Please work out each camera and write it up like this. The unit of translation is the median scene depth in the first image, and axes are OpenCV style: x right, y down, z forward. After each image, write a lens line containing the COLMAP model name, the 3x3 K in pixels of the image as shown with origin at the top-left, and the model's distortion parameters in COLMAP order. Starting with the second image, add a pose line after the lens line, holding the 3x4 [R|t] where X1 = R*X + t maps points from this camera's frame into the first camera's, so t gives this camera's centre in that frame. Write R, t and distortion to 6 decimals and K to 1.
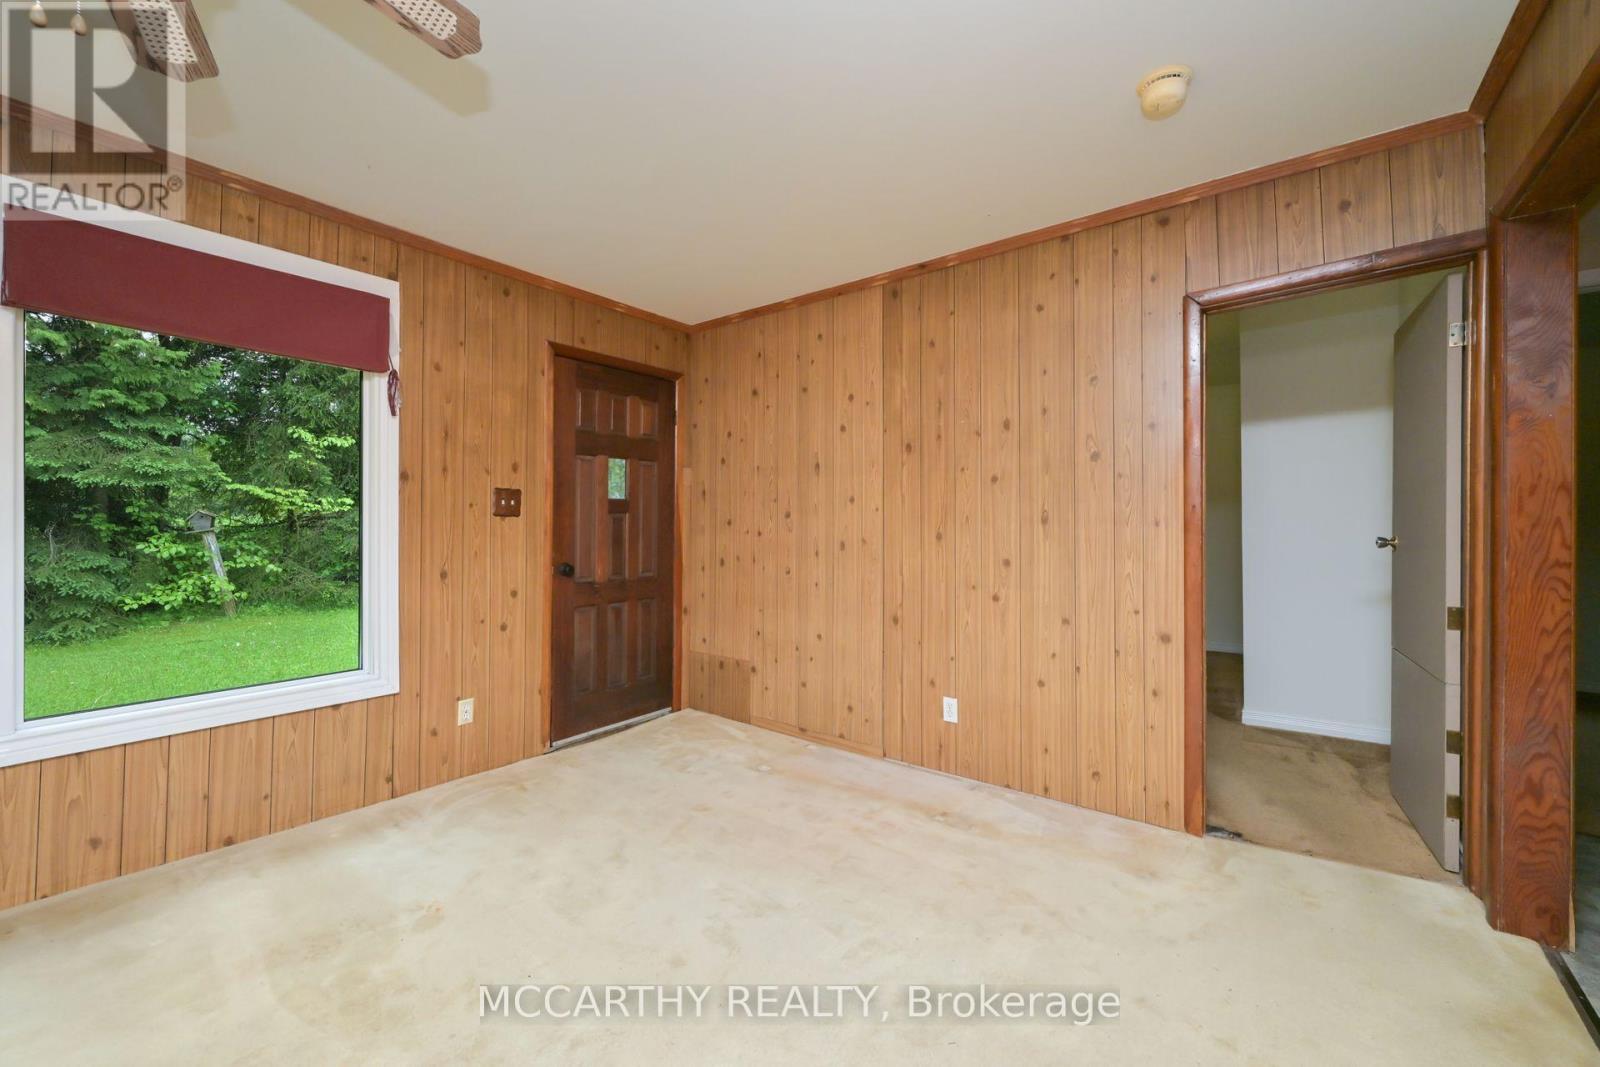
lens RADIAL K [[659.3, 0, 800.0], [0, 659.3, 533.5], [0, 0, 1]] dist [-0.002342, -0.000510]
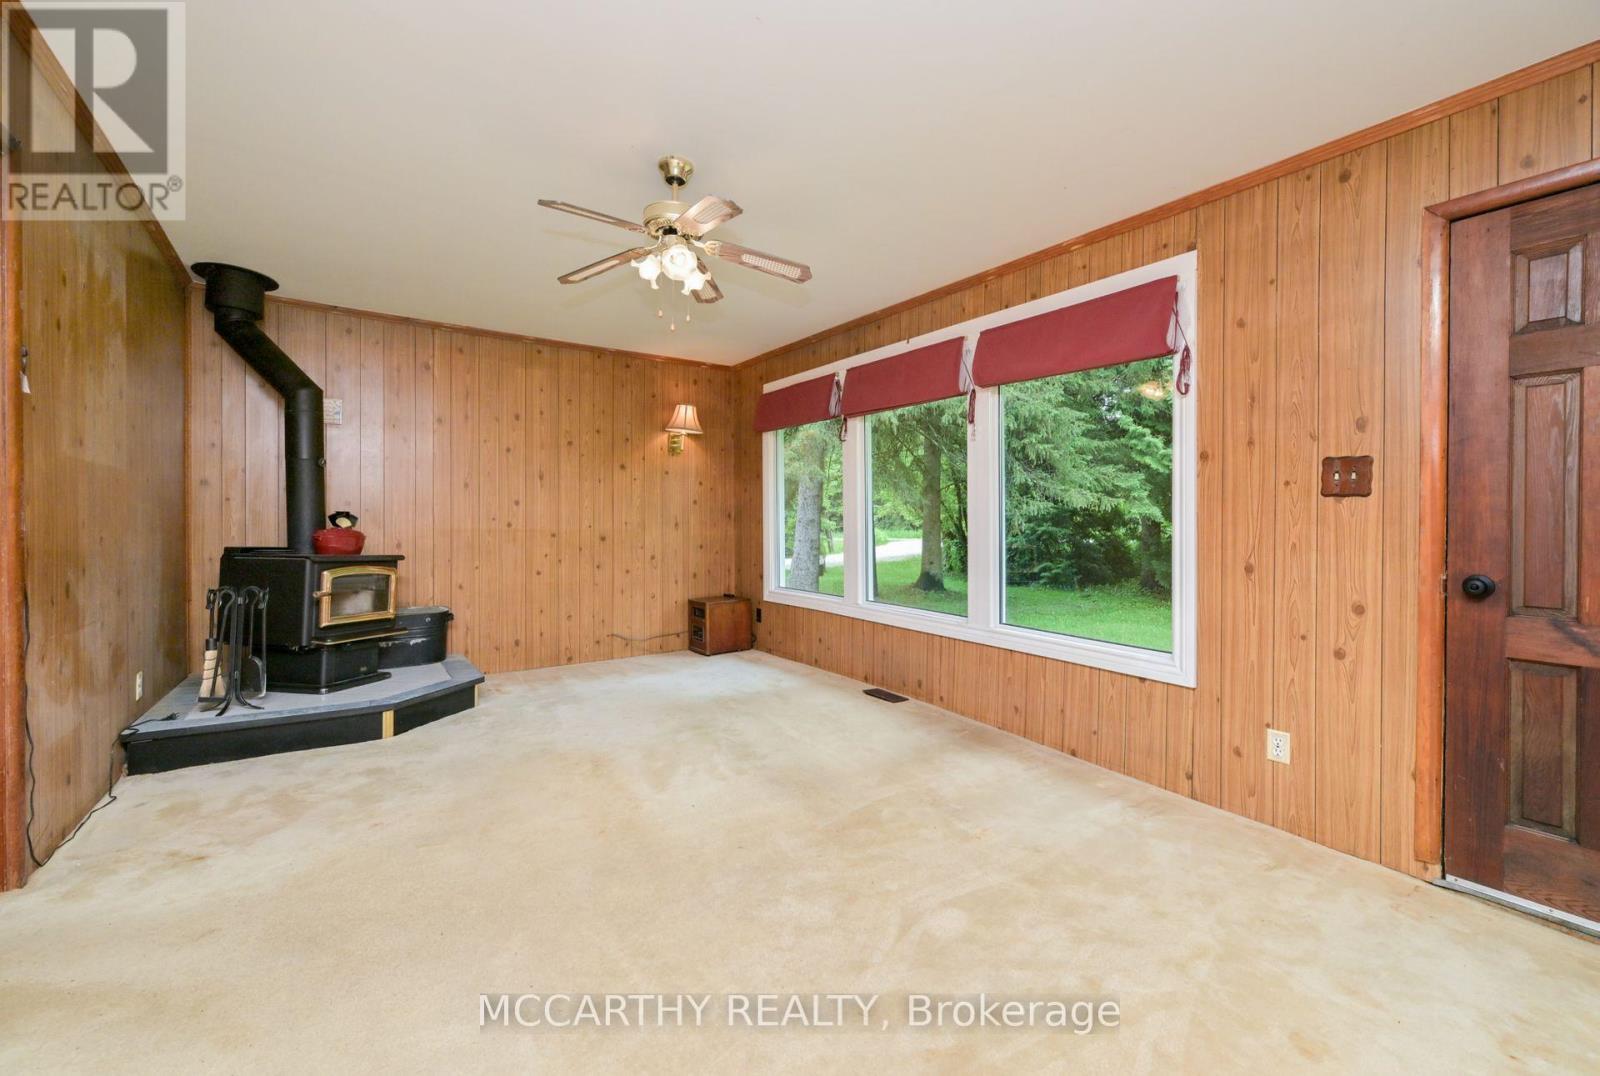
lens RADIAL K [[672.7, 0, 811.4], [0, 672.7, 533.8], [0, 0, 1]] dist [0.001409, 0.000377]
pose [[-0.325995, 0.014137, -0.945266, 0.457848], [-0.030195, 0.999222, 0.025357, 0.013983], [0.944889, 0.036808, -0.325314, 0.768542]]
